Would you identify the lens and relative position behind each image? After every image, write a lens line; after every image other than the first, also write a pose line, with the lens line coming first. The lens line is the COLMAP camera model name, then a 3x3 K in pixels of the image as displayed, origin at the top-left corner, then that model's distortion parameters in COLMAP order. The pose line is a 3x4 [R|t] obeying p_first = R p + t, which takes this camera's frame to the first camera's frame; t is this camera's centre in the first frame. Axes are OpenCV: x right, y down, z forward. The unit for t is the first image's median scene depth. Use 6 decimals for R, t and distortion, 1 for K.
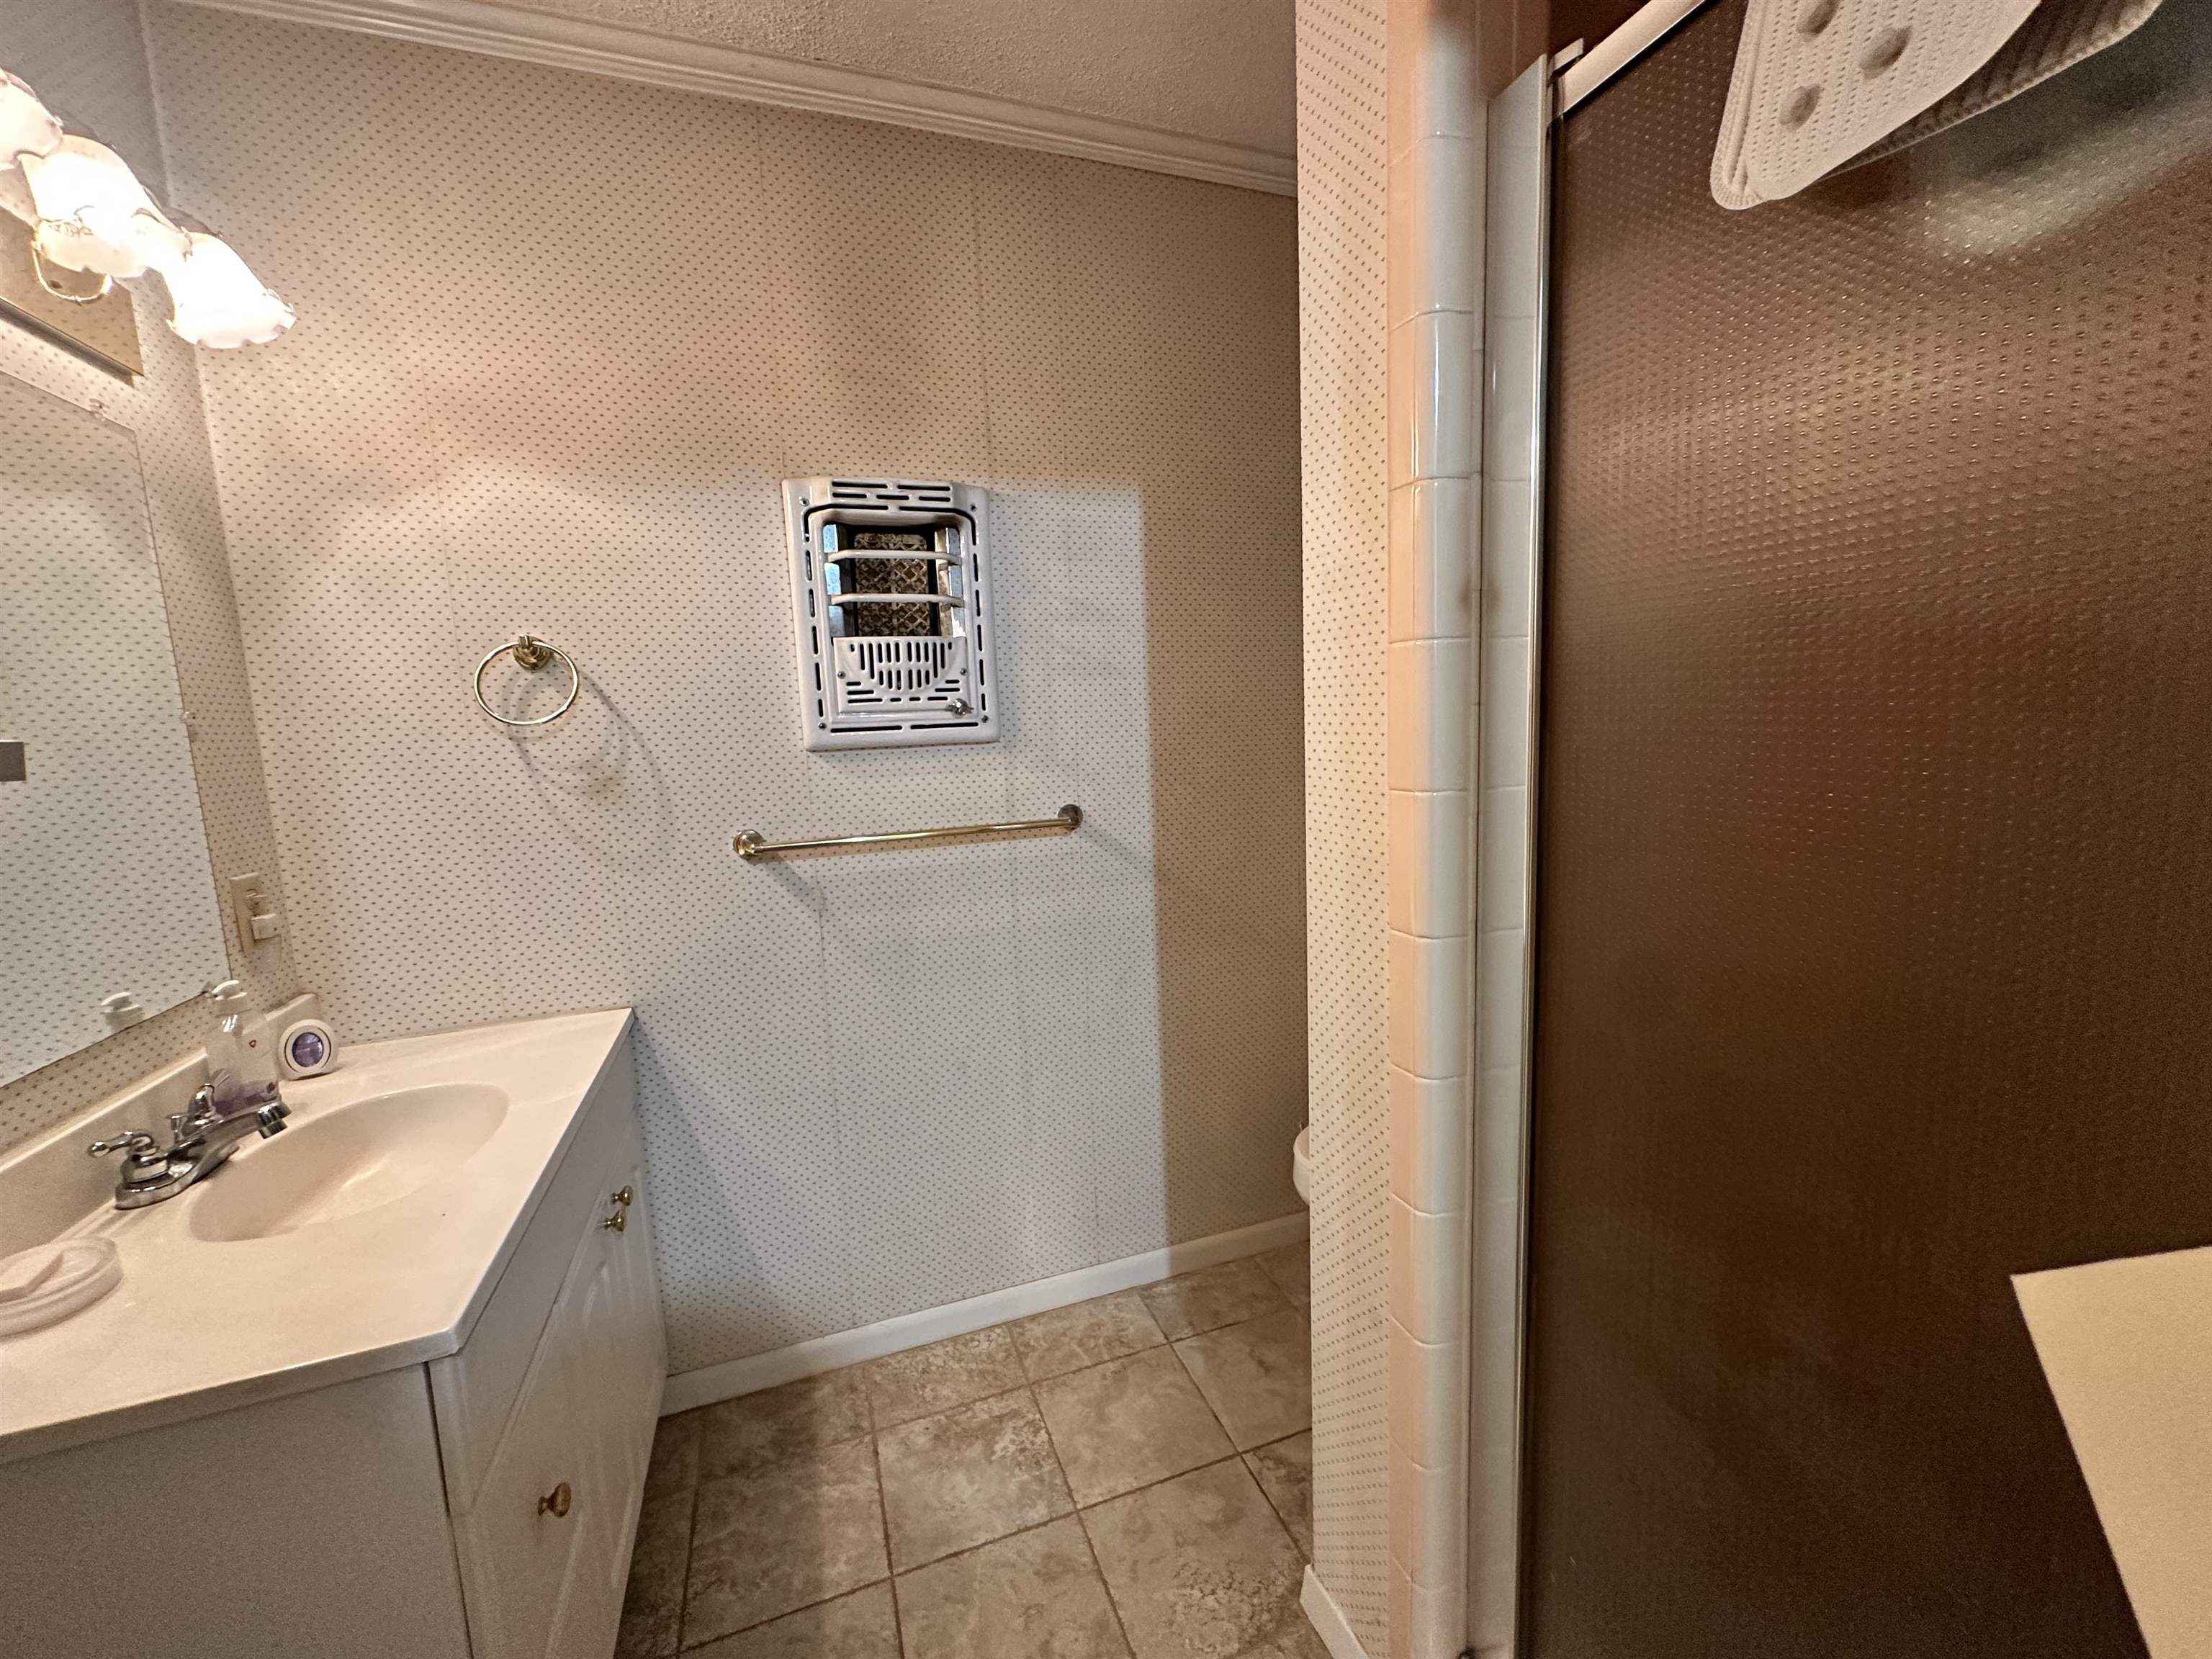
lens RADIAL K [[890.4, 0, 1111.8], [0, 890.4, 822.6], [0, 0, 1]] dist [-0.002046, -0.000039]
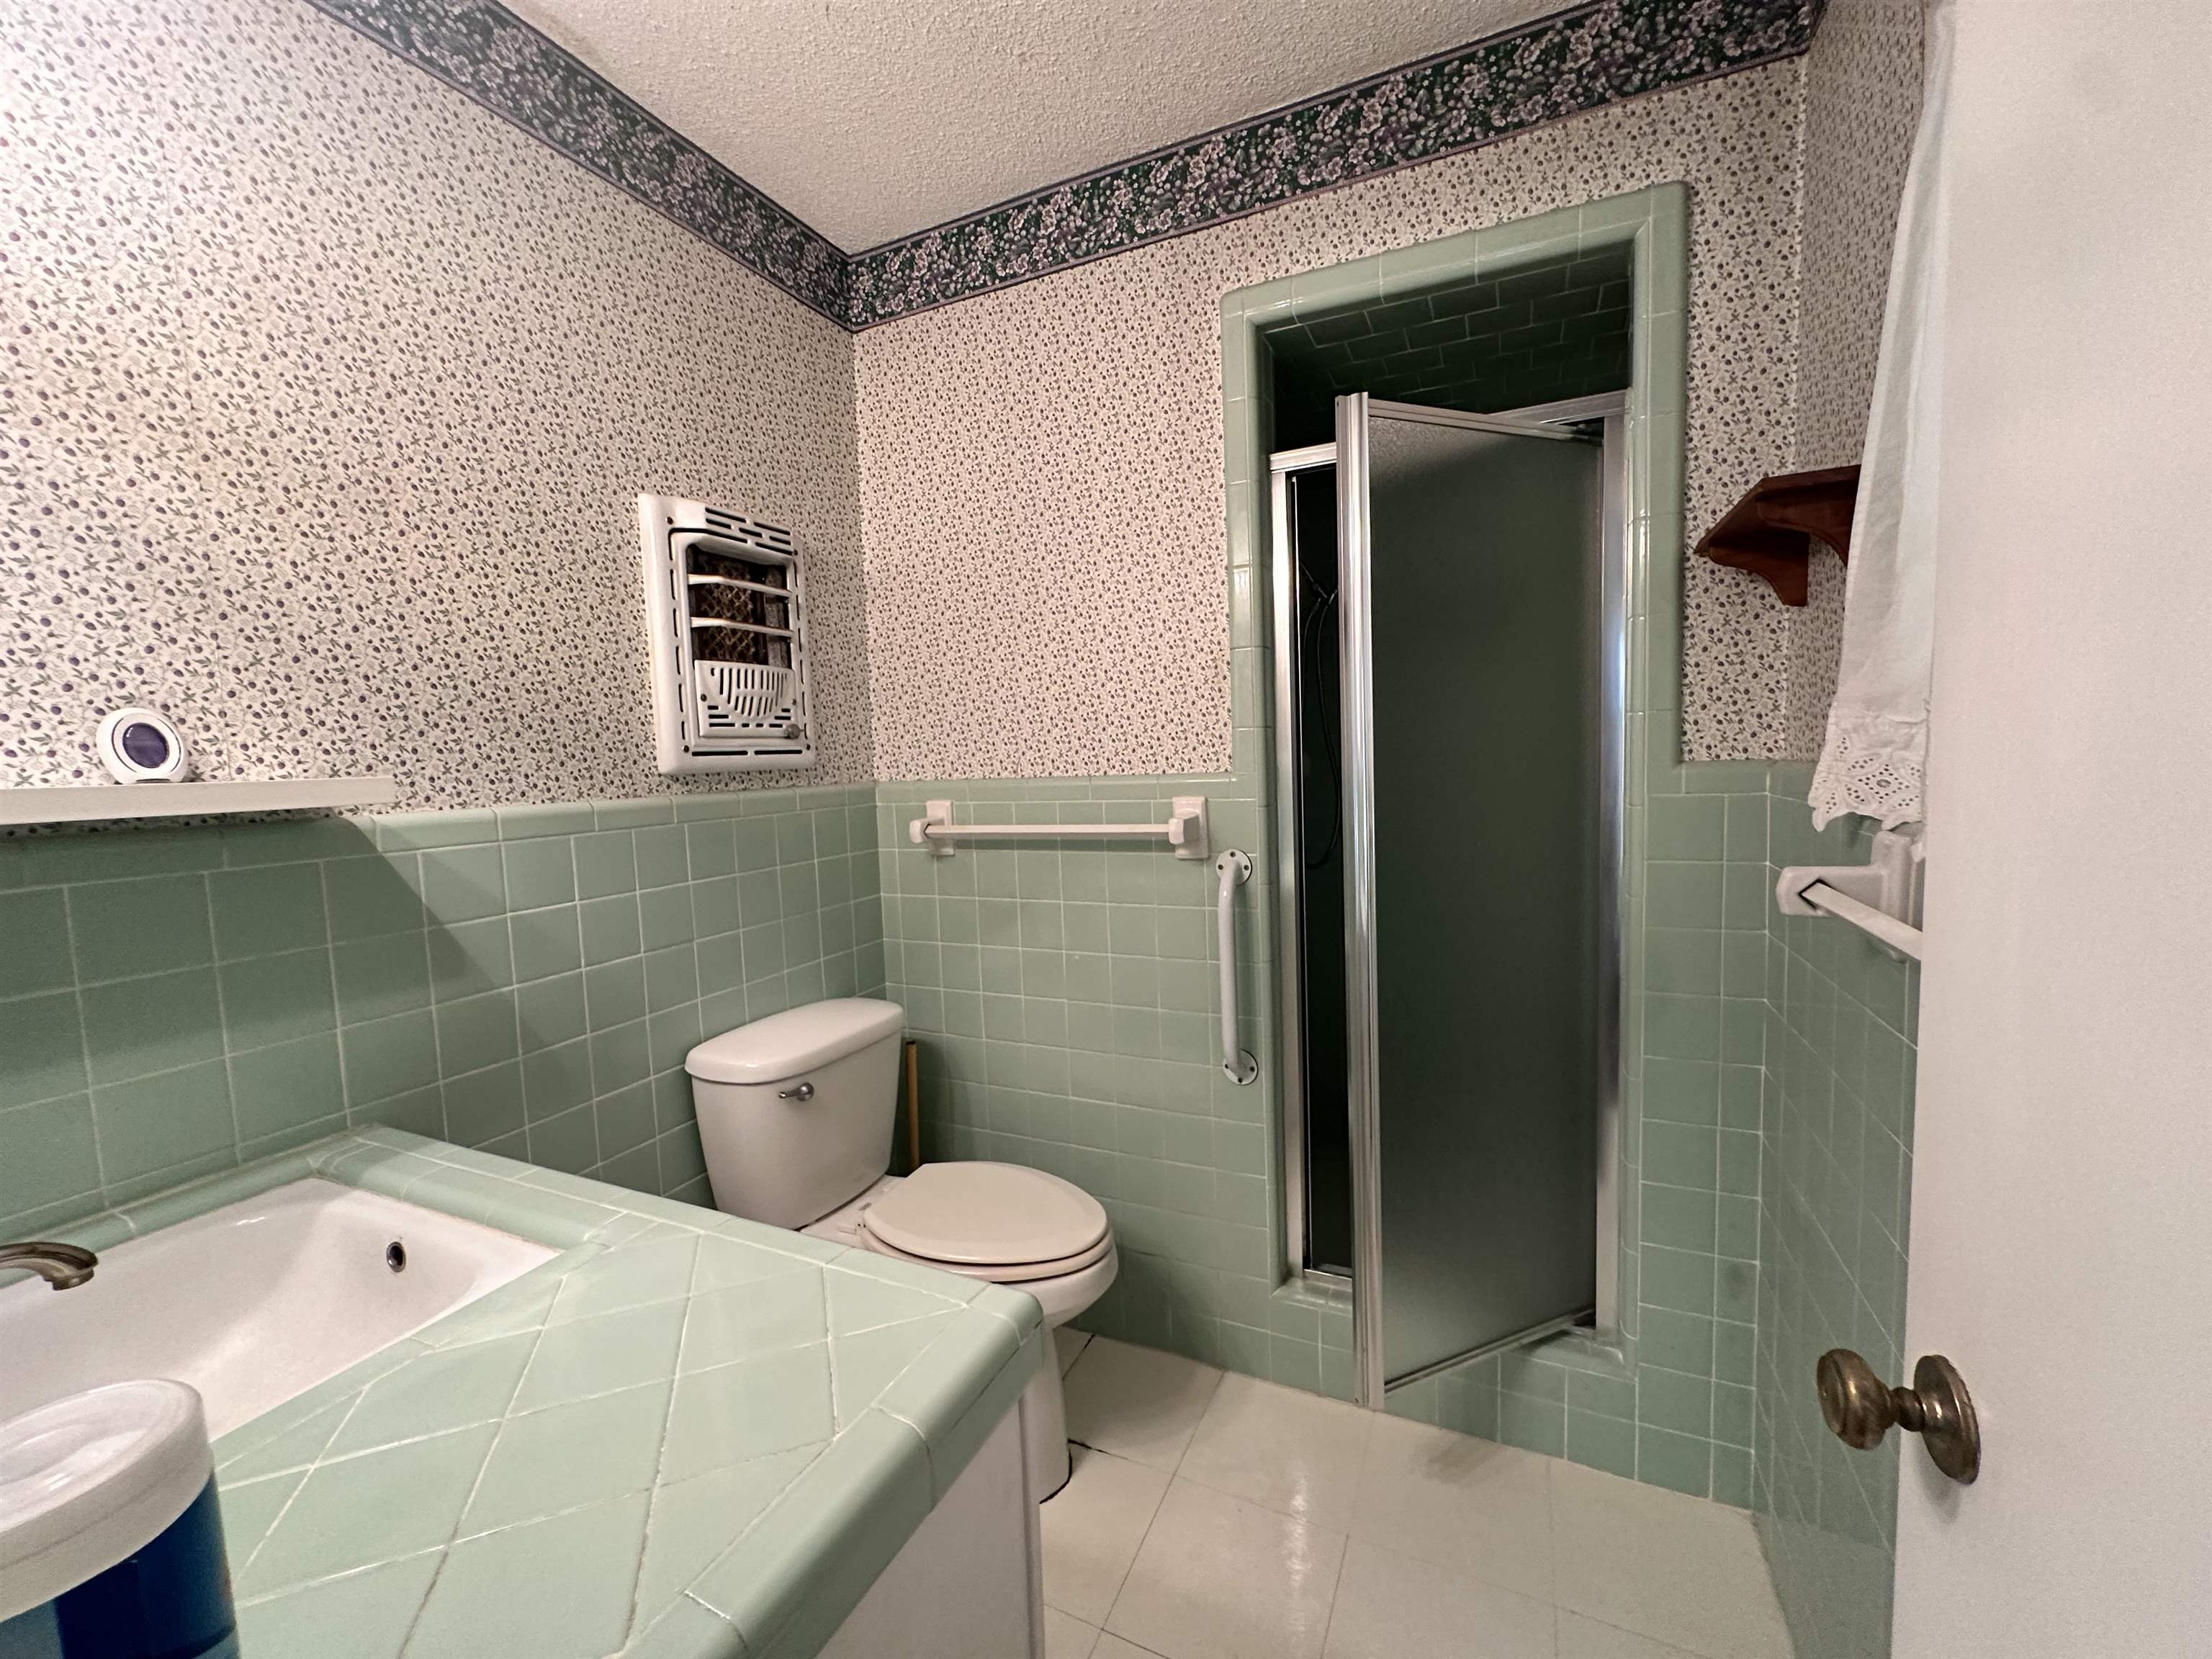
lens RADIAL K [[890.4, 0, 1100.1], [0, 890.4, 827.0], [0, 0, 1]] dist [-0.002046, -0.000039]
pose [[0.699907, -0.043327, 0.712919, -0.703664], [0.092538, 0.995246, -0.030363, 0.047541], [-0.708214, 0.087223, 0.700589, 0.006317]]
